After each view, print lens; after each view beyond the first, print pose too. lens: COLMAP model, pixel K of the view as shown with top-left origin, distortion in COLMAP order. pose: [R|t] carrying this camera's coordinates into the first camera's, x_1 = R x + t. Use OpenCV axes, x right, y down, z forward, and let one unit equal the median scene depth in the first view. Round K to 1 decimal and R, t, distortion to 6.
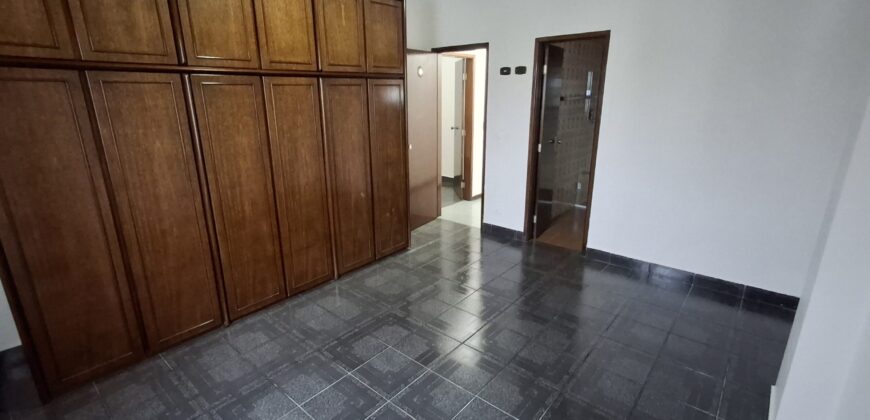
lens RADIAL K [[399.5, 0, 433.8], [0, 399.5, 207.7], [0, 0, 1]] dist [0.028871, -0.002311]
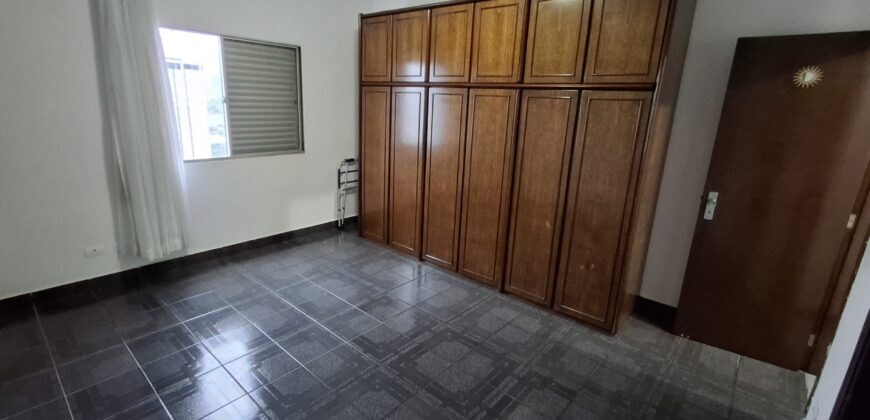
lens RADIAL K [[399.5, 0, 433.9], [0, 399.5, 208.5], [0, 0, 1]] dist [0.028871, -0.002311]
pose [[-0.010837, 0.270706, -0.962601, 0.815688], [-0.324368, 0.909650, 0.259466, -0.262464], [0.945869, 0.315049, 0.077950, 0.874291]]
